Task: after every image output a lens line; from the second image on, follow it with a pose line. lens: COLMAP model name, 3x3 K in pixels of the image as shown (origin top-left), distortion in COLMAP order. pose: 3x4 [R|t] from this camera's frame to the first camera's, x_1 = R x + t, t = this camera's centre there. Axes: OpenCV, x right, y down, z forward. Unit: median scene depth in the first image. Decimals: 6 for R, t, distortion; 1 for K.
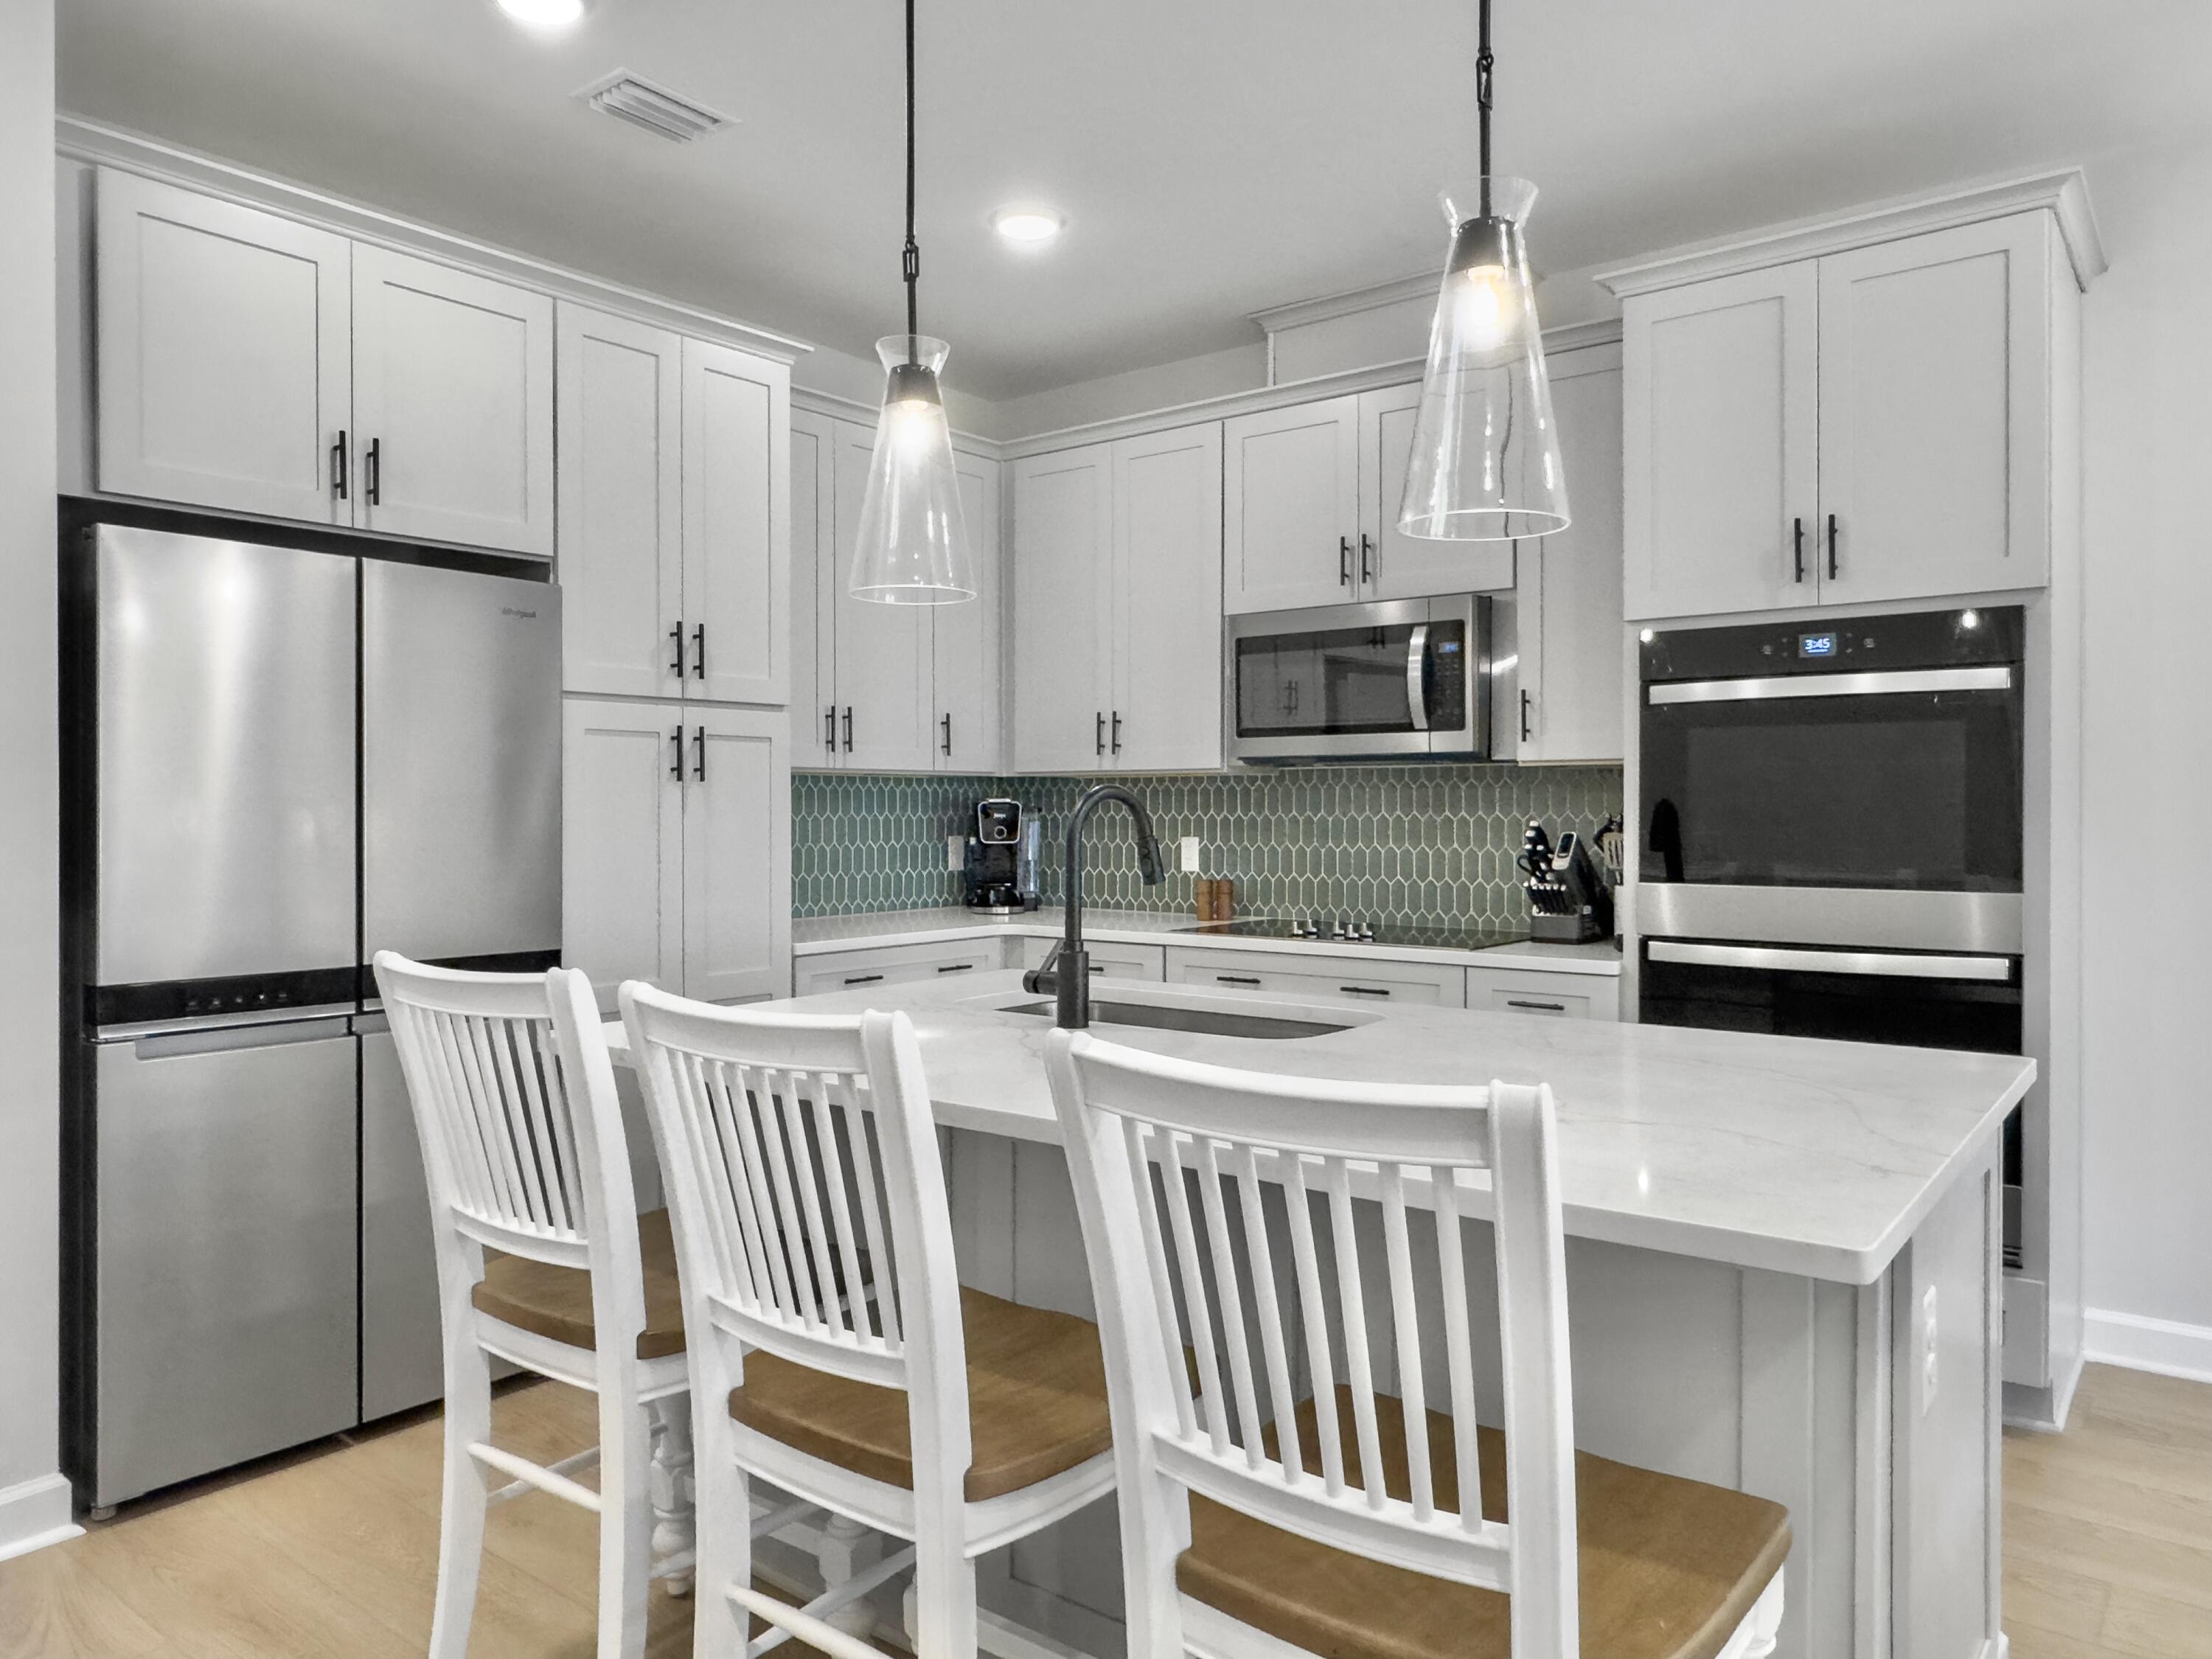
lens RADIAL K [[1485.3, 0, 1101.7], [0, 1485.3, 820.6], [0, 0, 1]] dist [-0.002999, 0.004530]
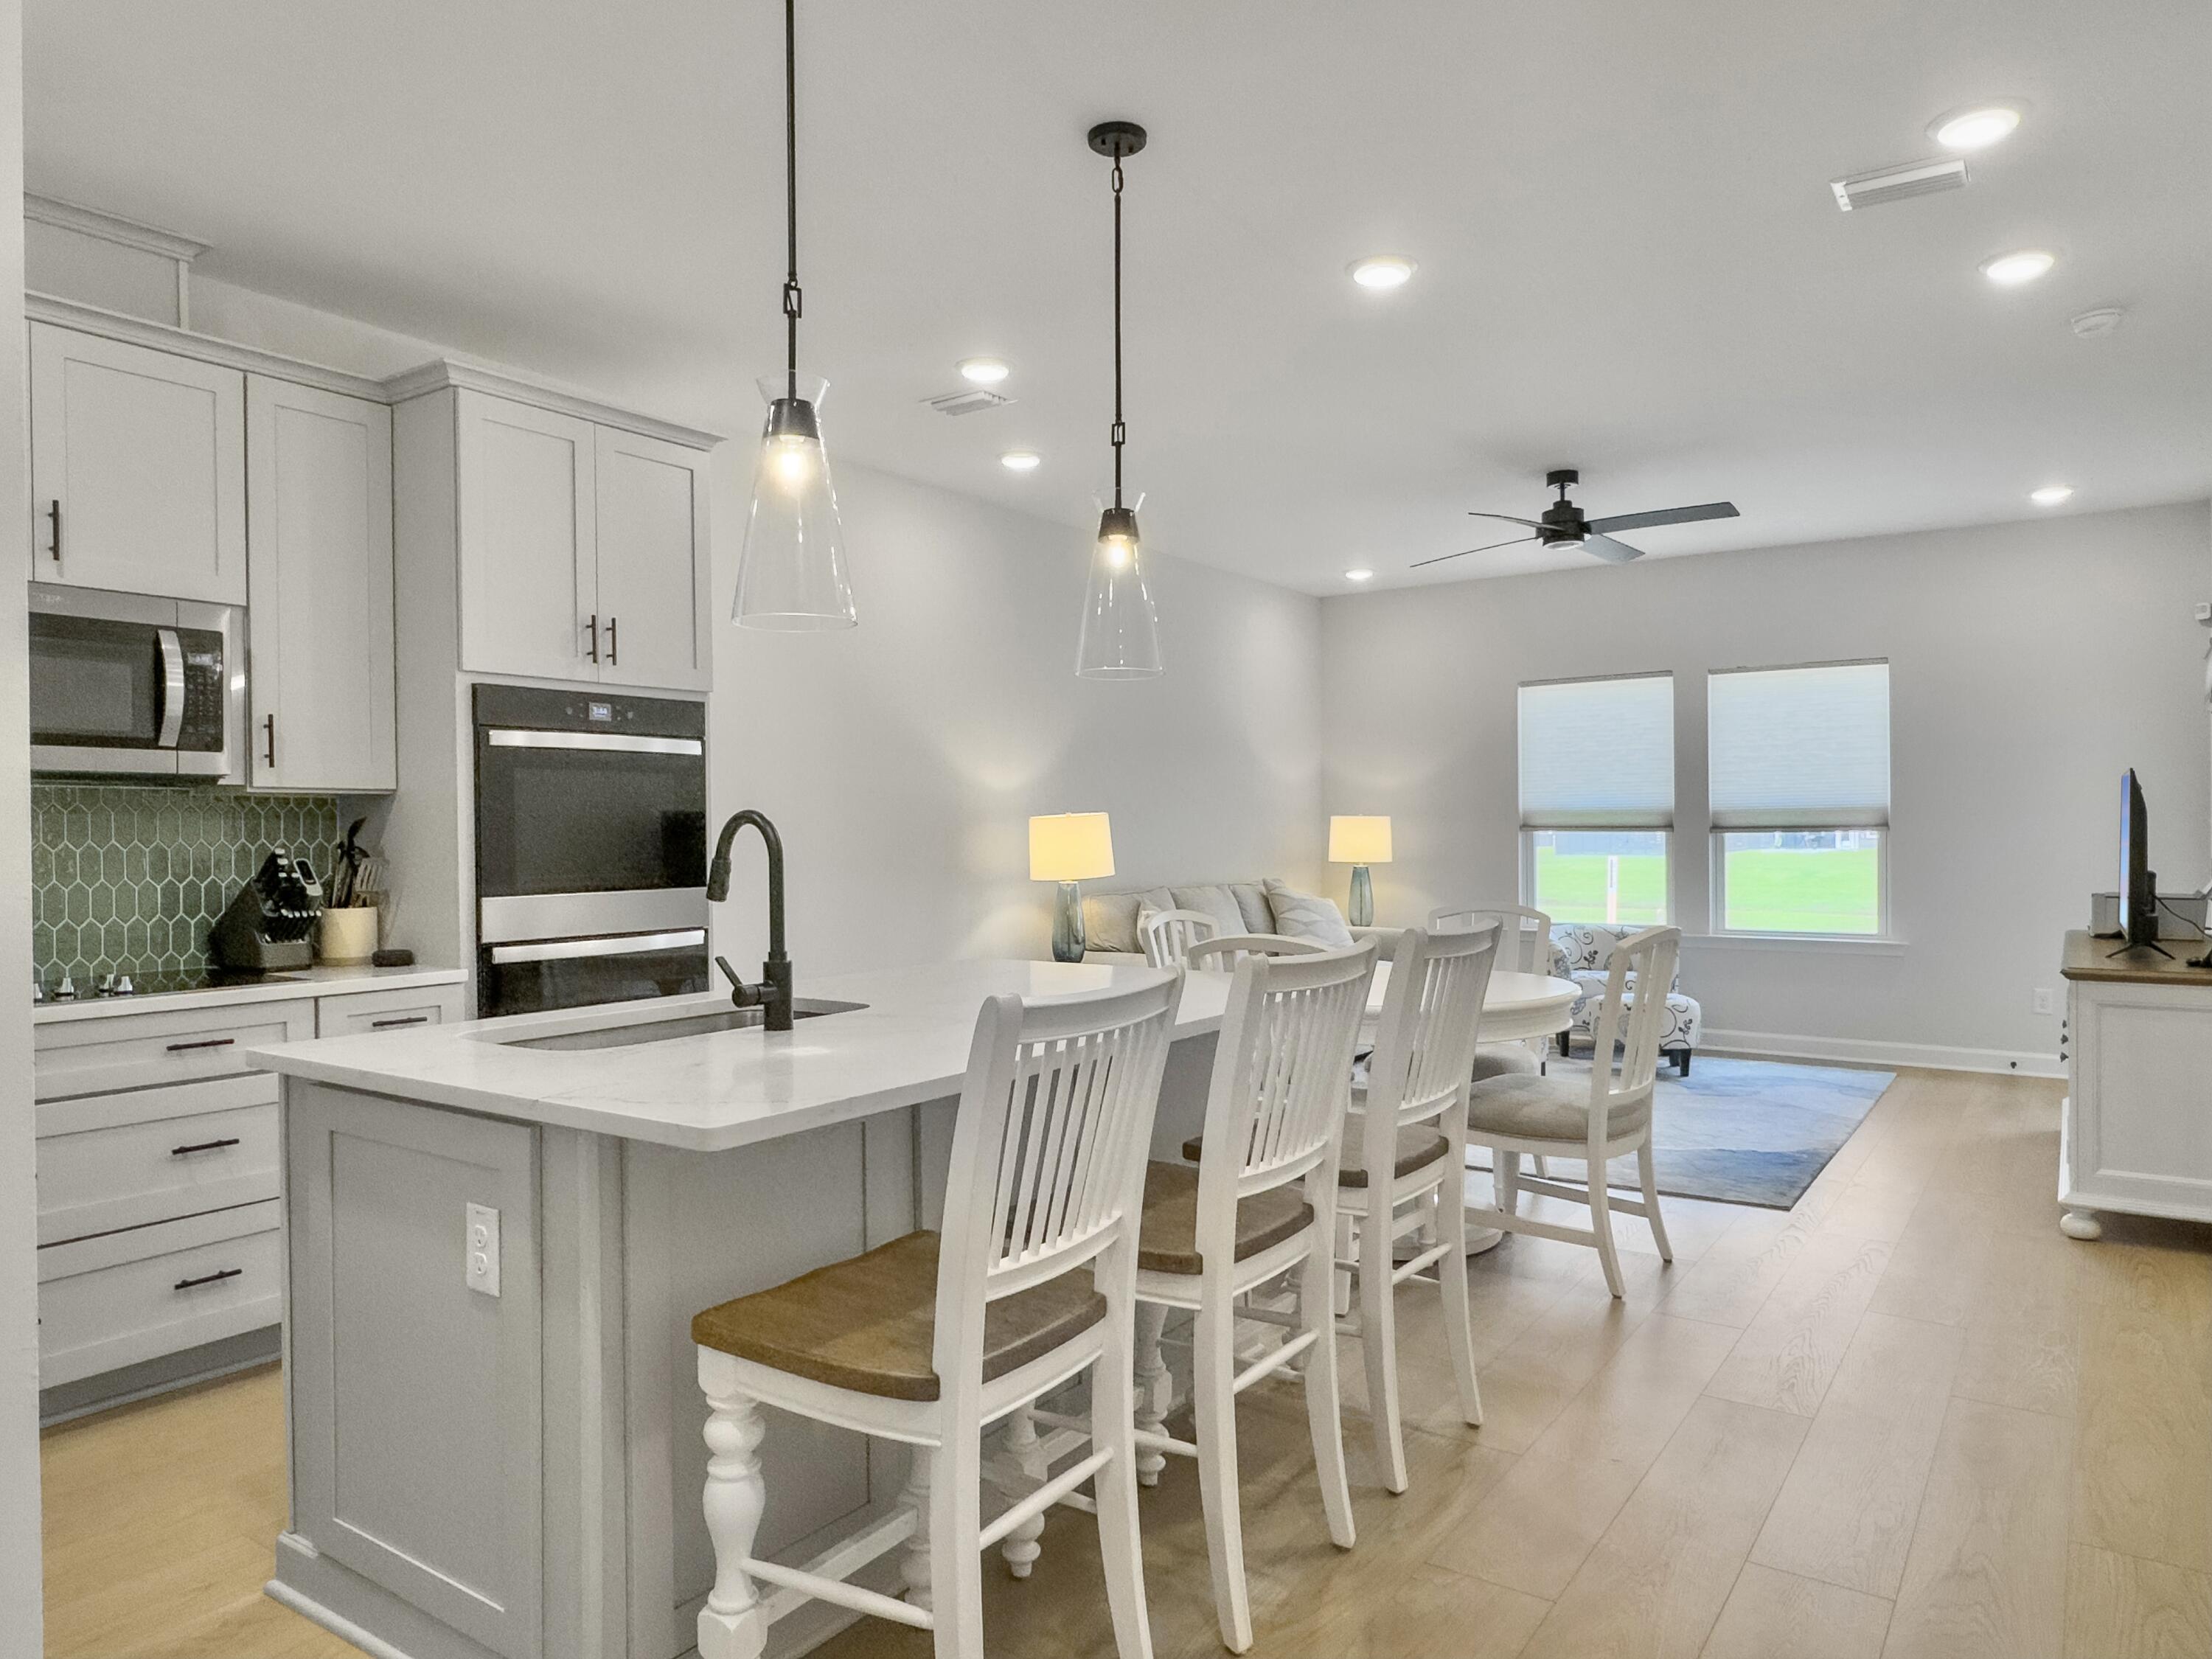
lens RADIAL K [[1432.1, 0, 1086.8], [0, 1432.1, 835.5], [0, 0, 1]] dist [0.004467, 0.001680]
pose [[-0.045130, -0.002243, 0.998979, -0.685335], [0.016225, 0.999864, 0.002978, -0.002731], [-0.998849, 0.016343, -0.045088, 0.512155]]
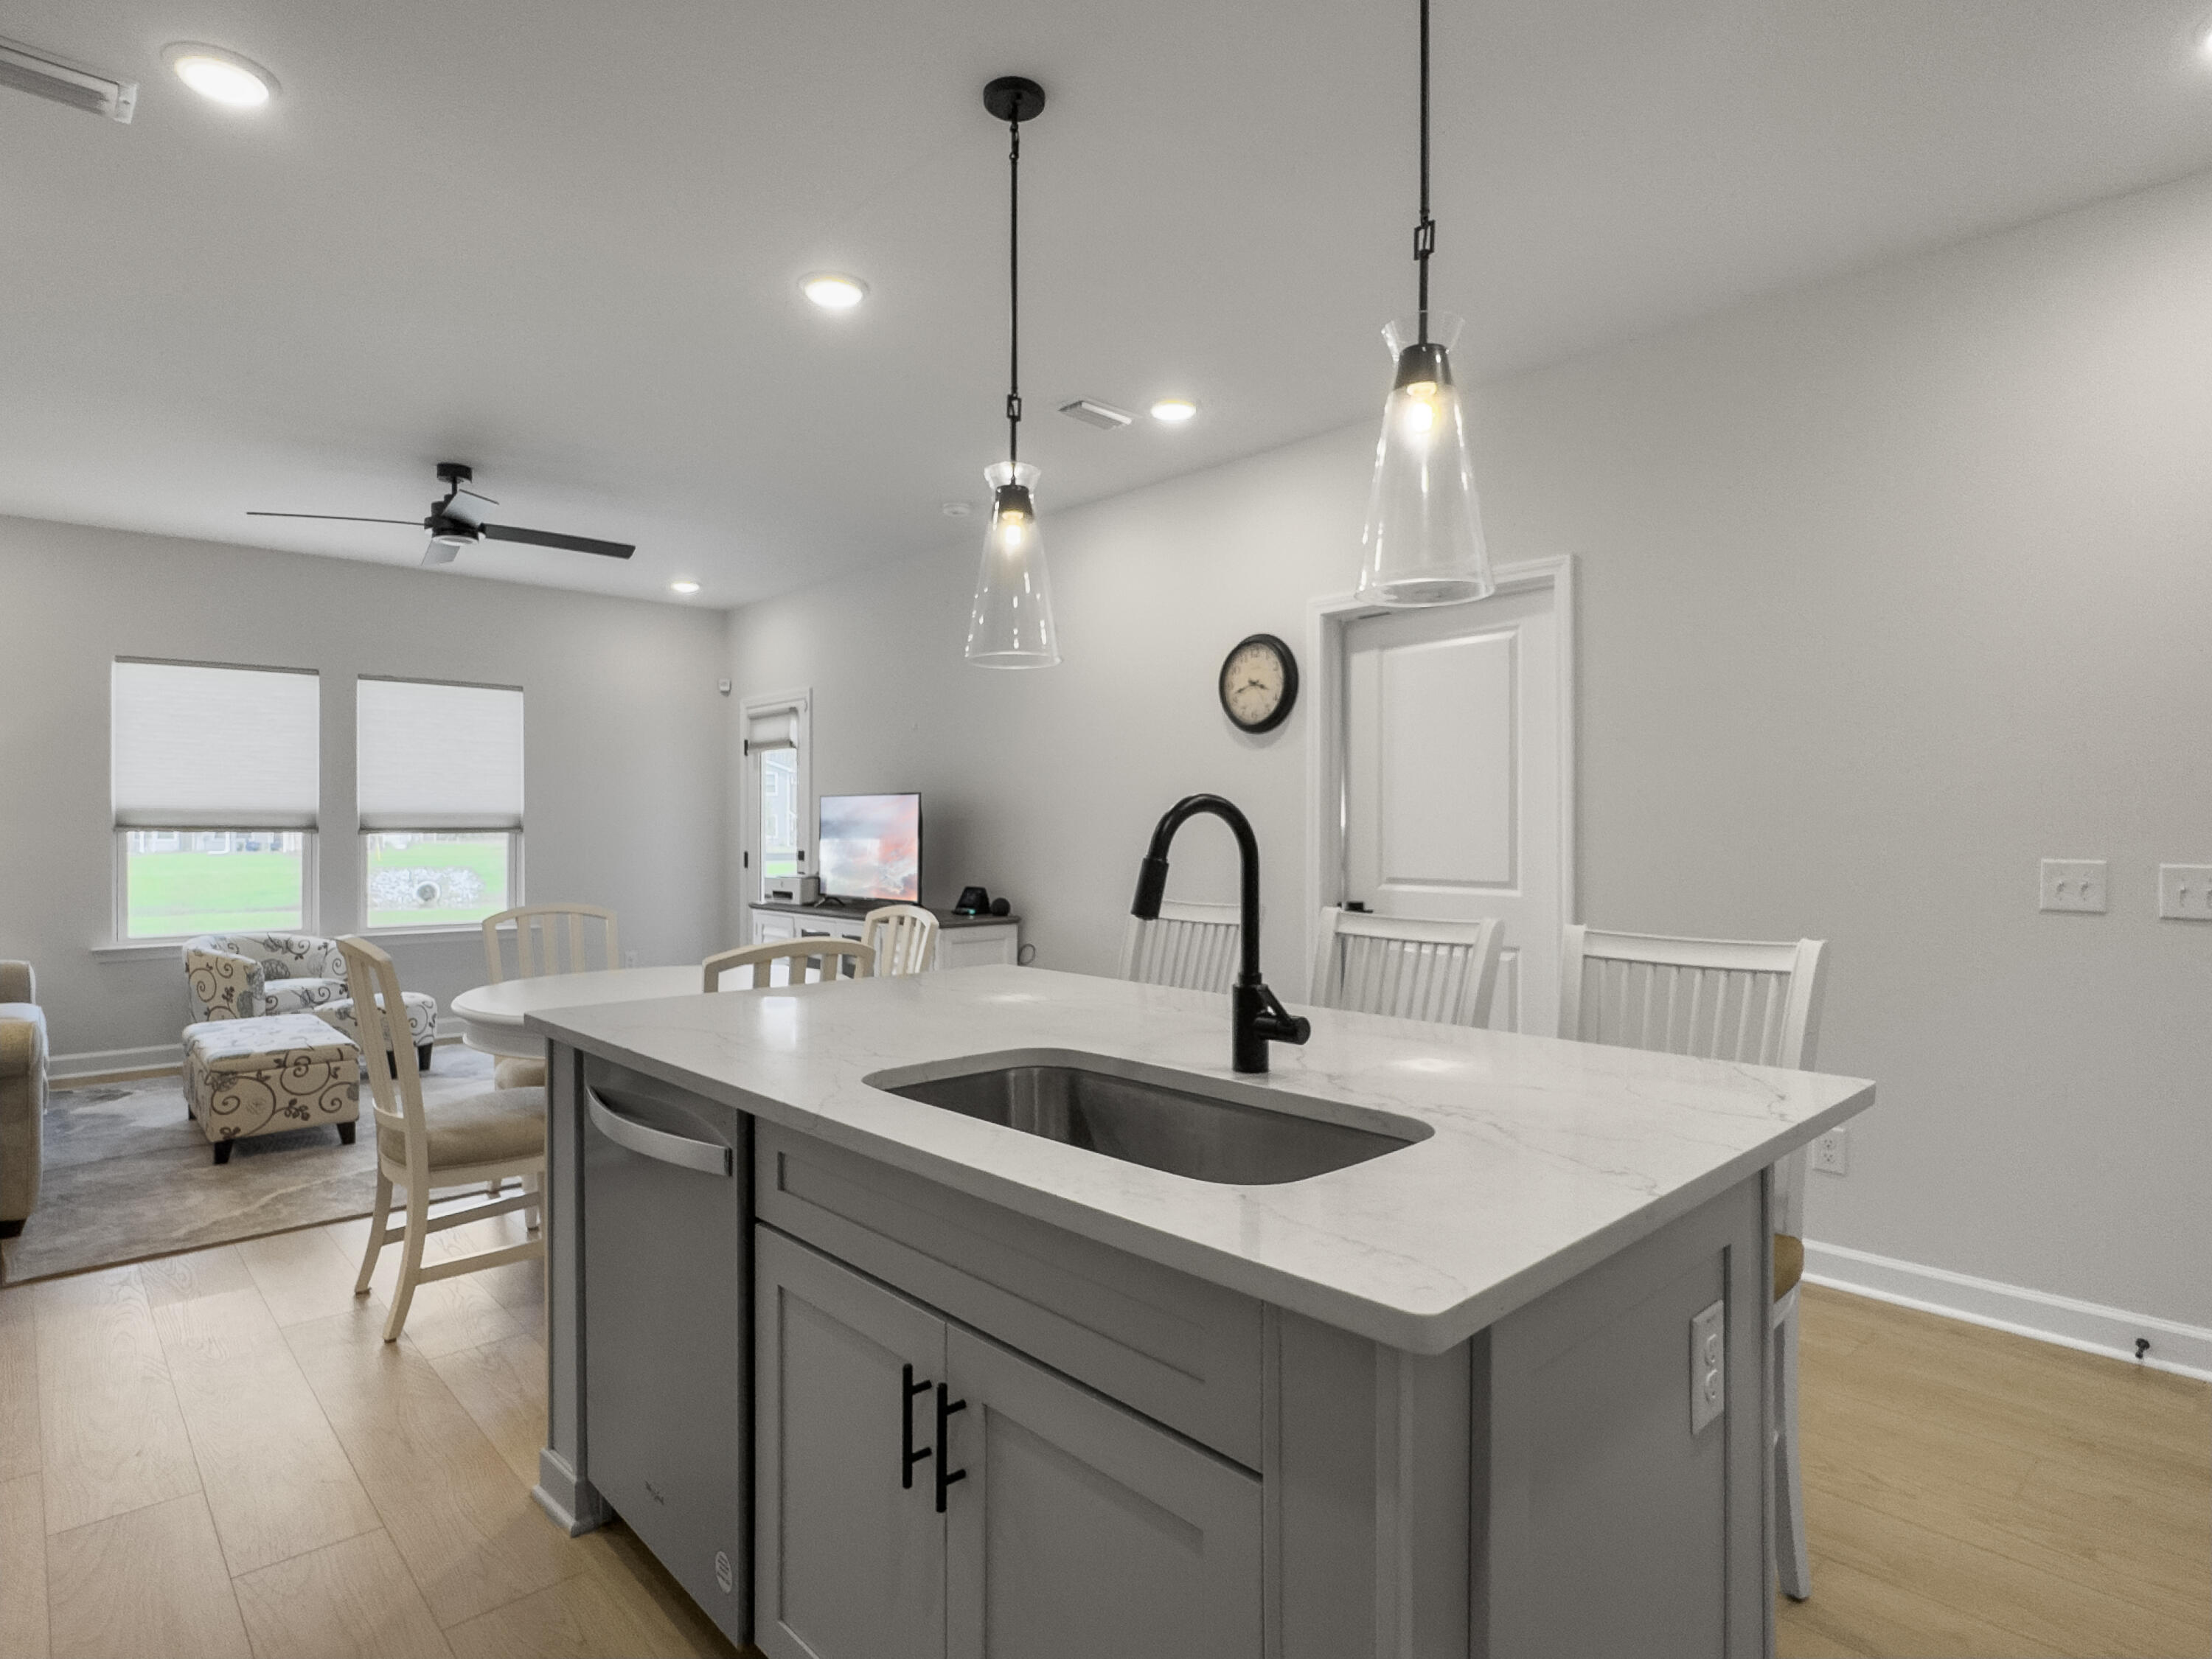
lens RADIAL K [[1173.1, 0, 1093.2], [0, 1173.1, 825.9], [0, 0, 1]] dist [-0.001249, 0.001360]
pose [[-0.988061, 0.000100, 0.154060, -0.019326], [0.000938, 0.999985, 0.005361, -0.007071], [-0.154057, 0.005442, -0.988047, 1.068367]]
